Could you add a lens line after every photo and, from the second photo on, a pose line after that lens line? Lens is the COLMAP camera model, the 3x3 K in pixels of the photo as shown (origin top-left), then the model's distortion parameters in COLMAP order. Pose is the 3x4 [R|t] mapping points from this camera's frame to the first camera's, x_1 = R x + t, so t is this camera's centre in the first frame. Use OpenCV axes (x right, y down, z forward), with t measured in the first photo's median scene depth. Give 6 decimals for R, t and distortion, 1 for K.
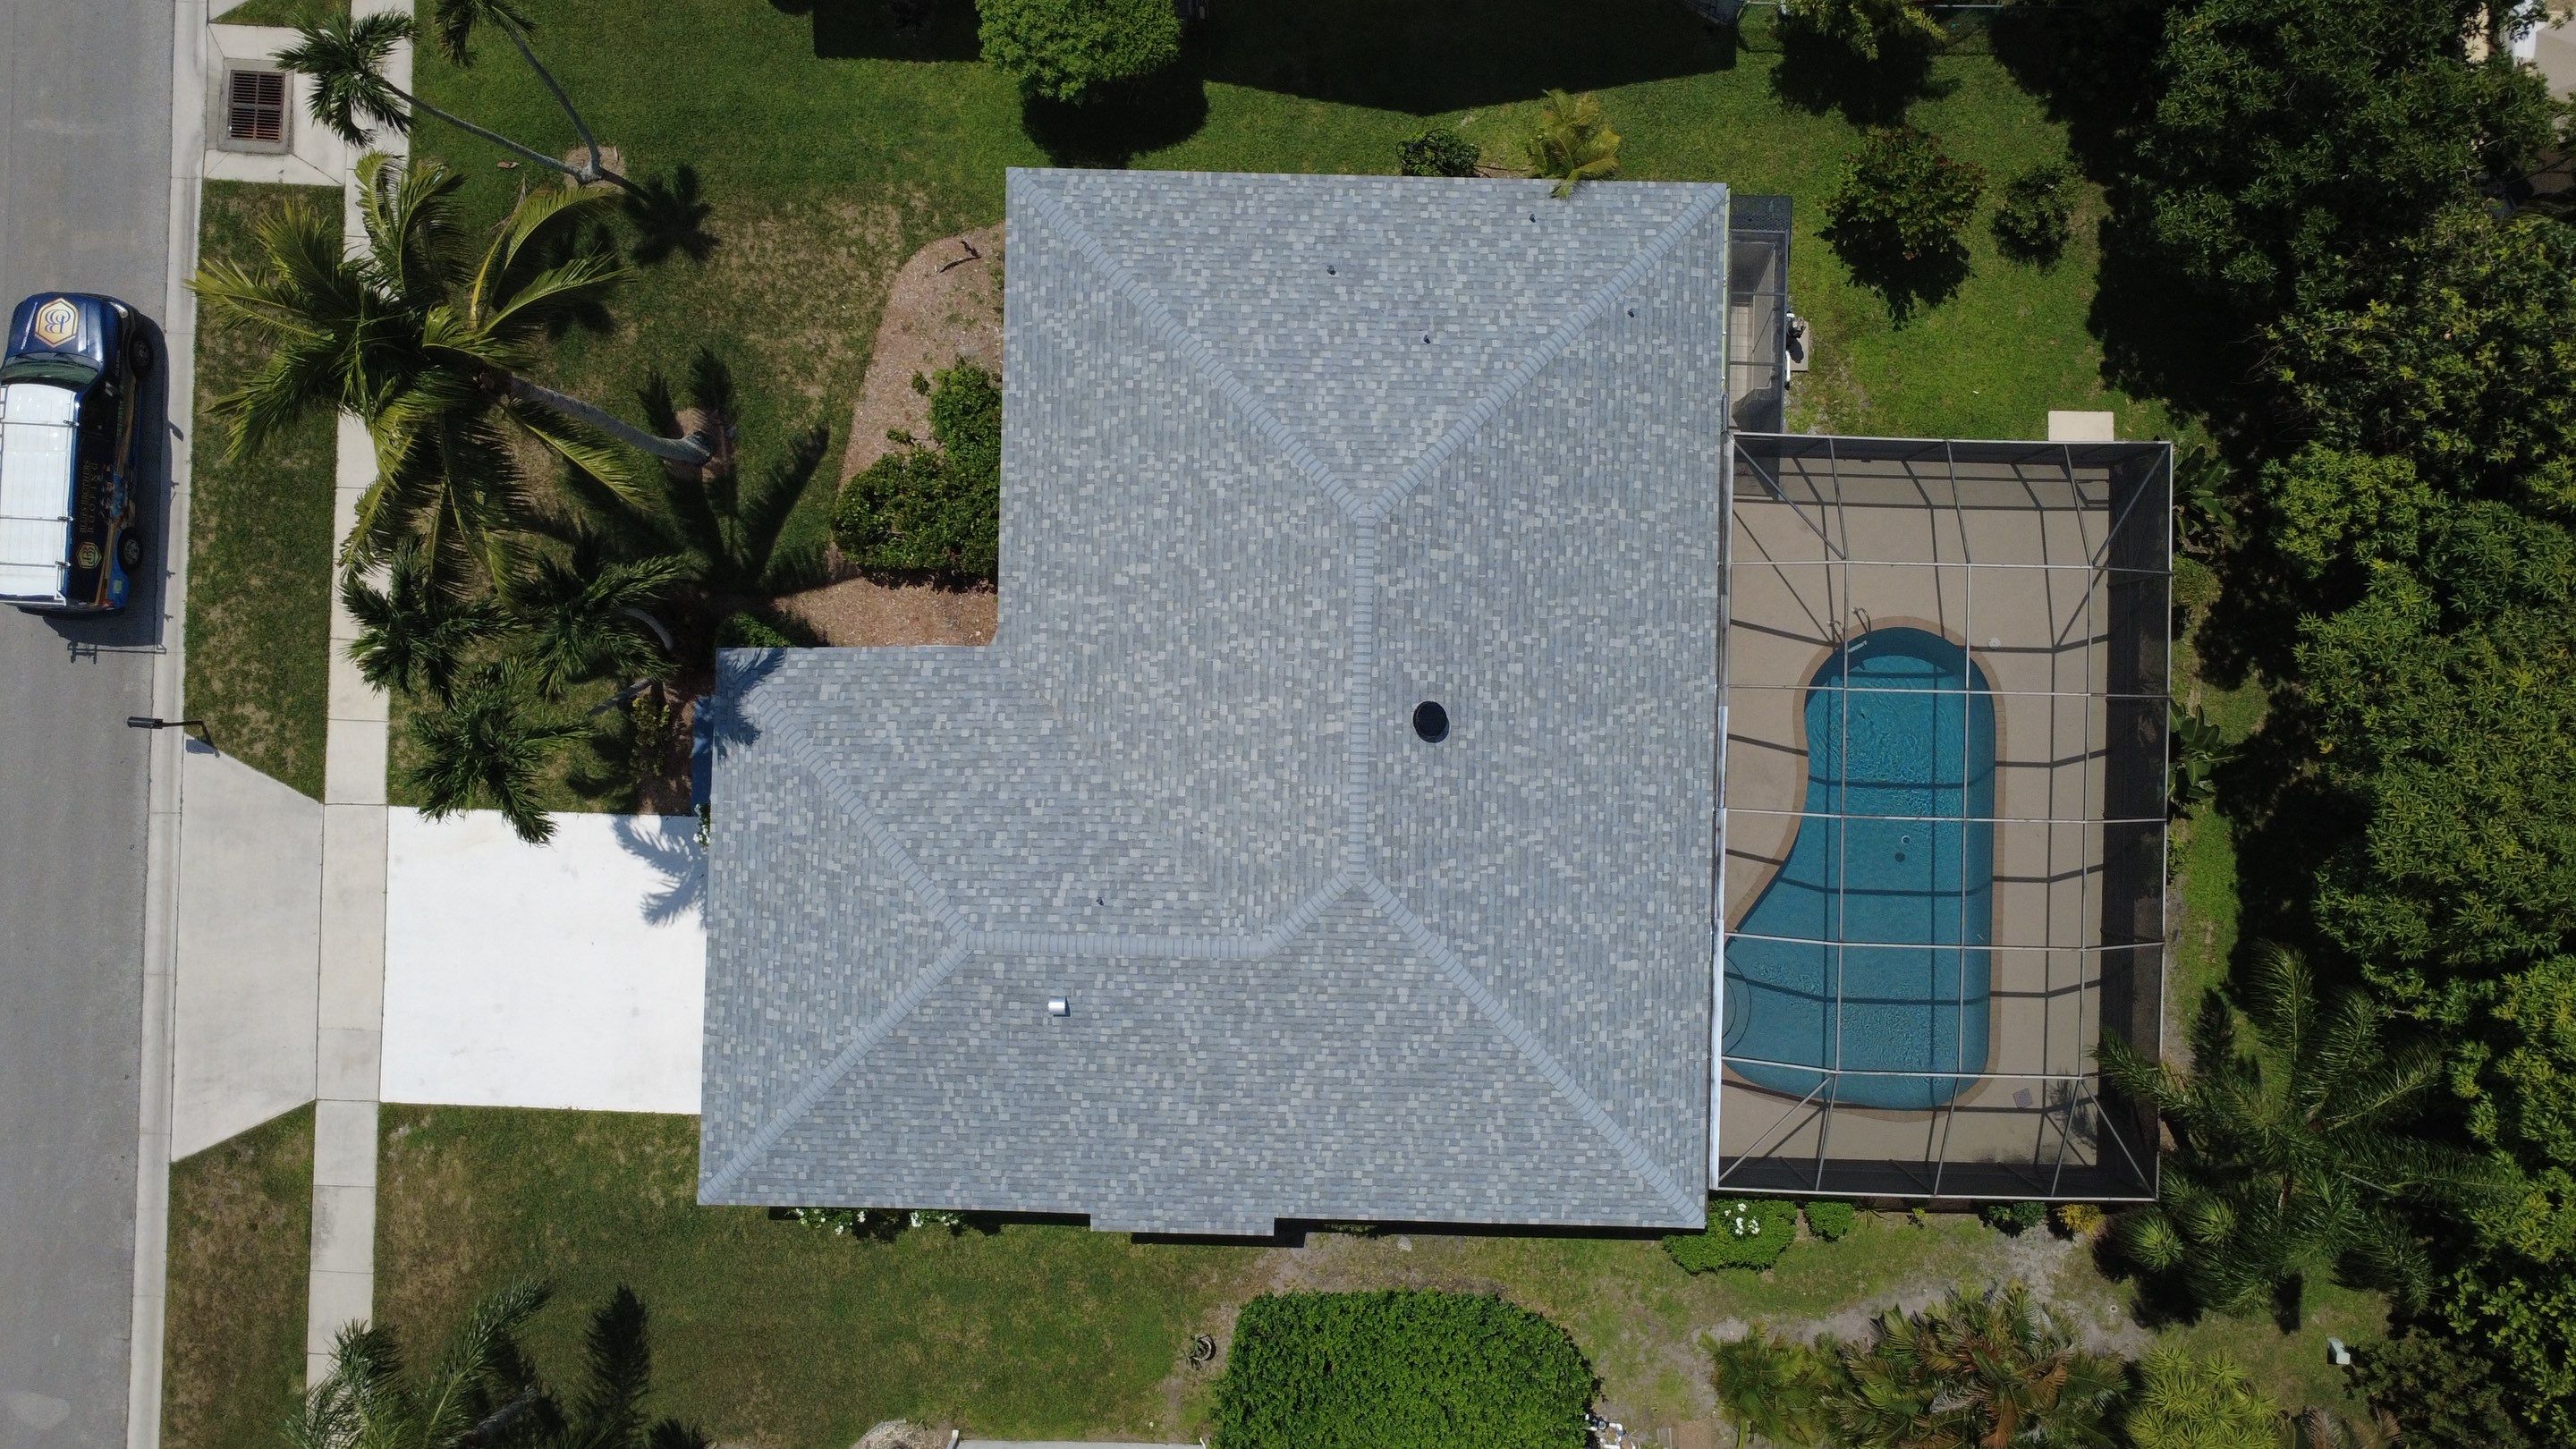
lens RADIAL K [[1880.8, 0, 1292.0], [0, 1880.8, 716.8], [0, 0, 1]] dist [-0.002820, 0.005569]
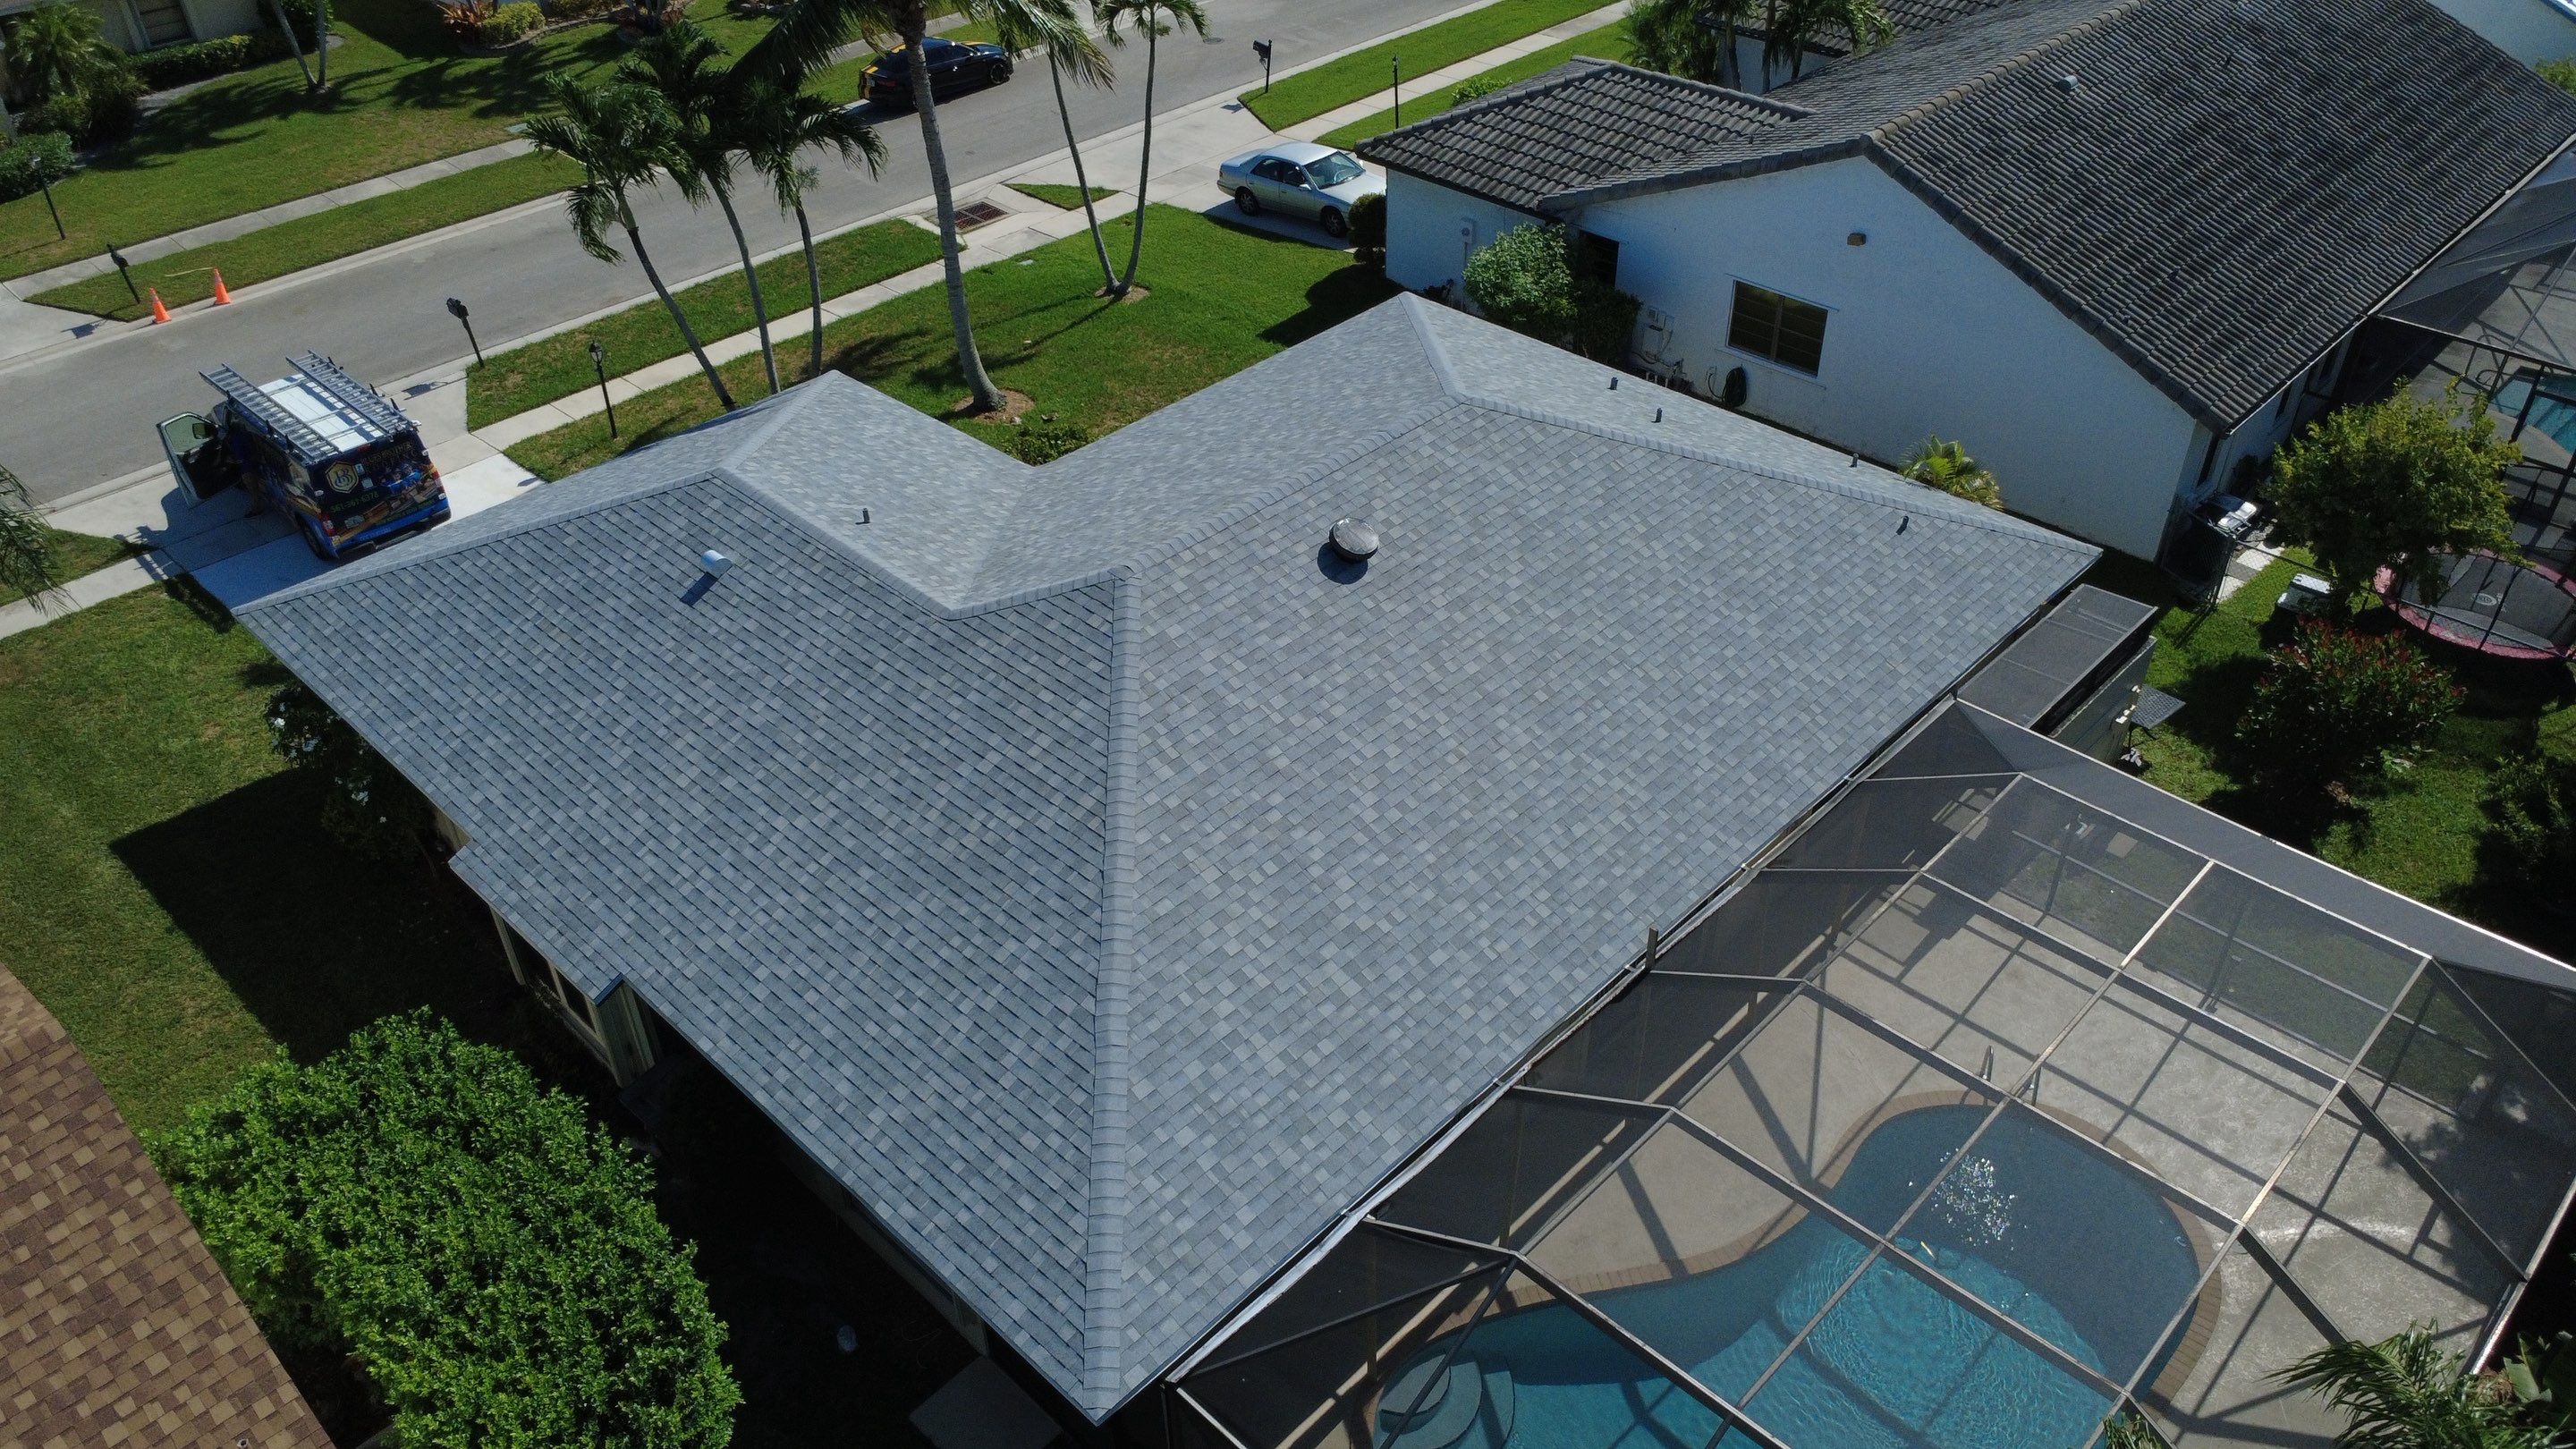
lens RADIAL K [[1880.8, 0, 1289.2], [0, 1880.8, 729.0], [0, 0, 1]] dist [-0.002820, 0.005569]
pose [[0.735211, 0.401285, -0.546293, 0.437958], [-0.677434, 0.462839, -0.571720, 0.424584], [0.023423, 0.790411, 0.612128, 0.573742]]
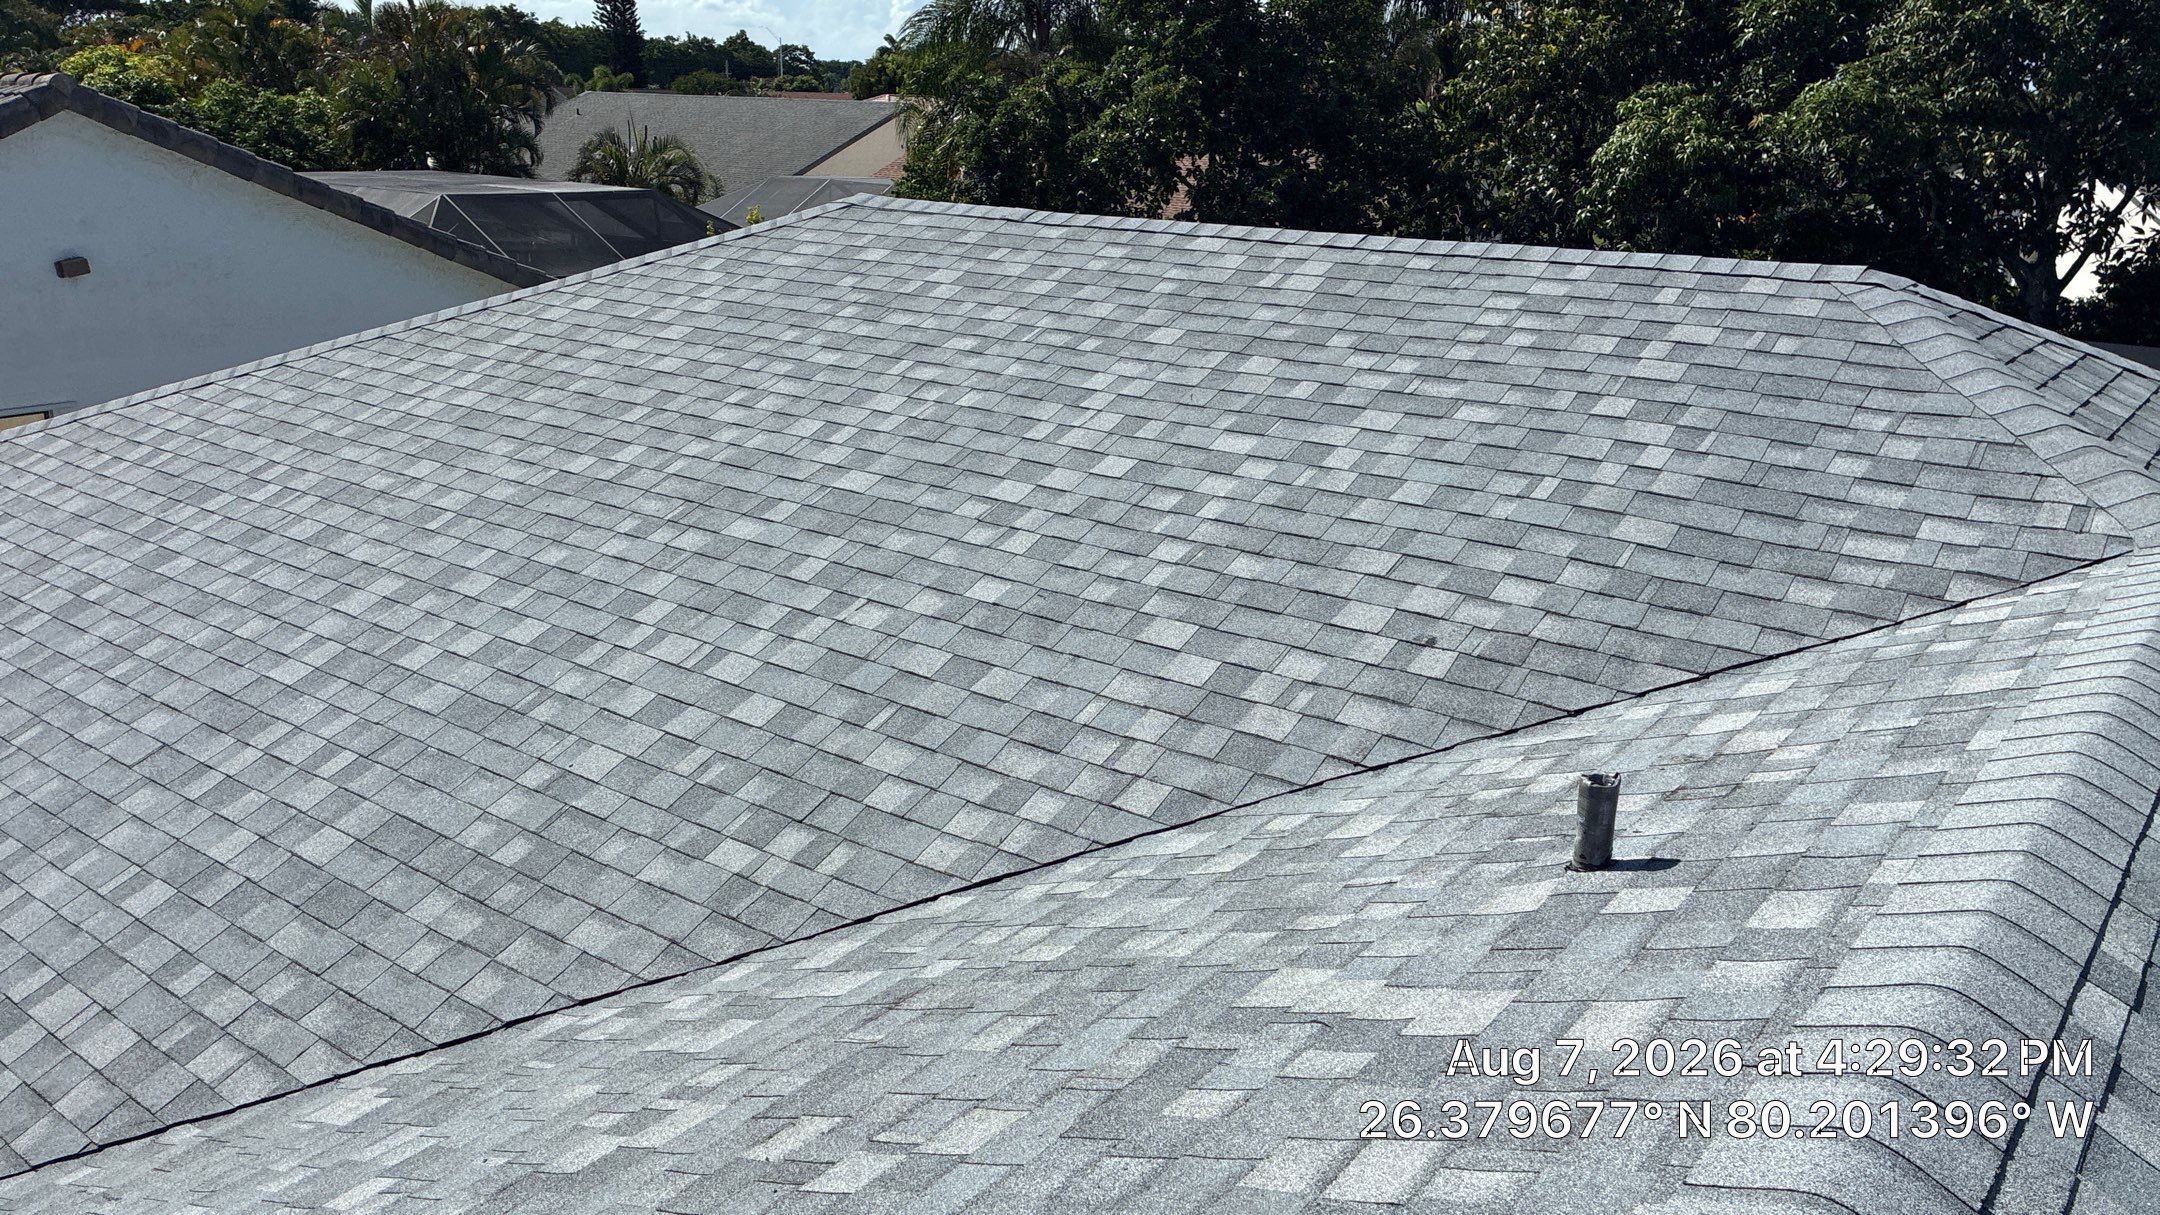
lens RADIAL K [[1631.1, 0, 1106.0], [0, 1631.1, 607.1], [0, 0, 1]] dist [0.053319, -0.053531]
pose [[0.587301, -0.222160, 0.778282, -0.186489], [0.808434, 0.207221, -0.550903, 0.119285], [-0.038888, 0.952735, 0.301303, 0.898061]]
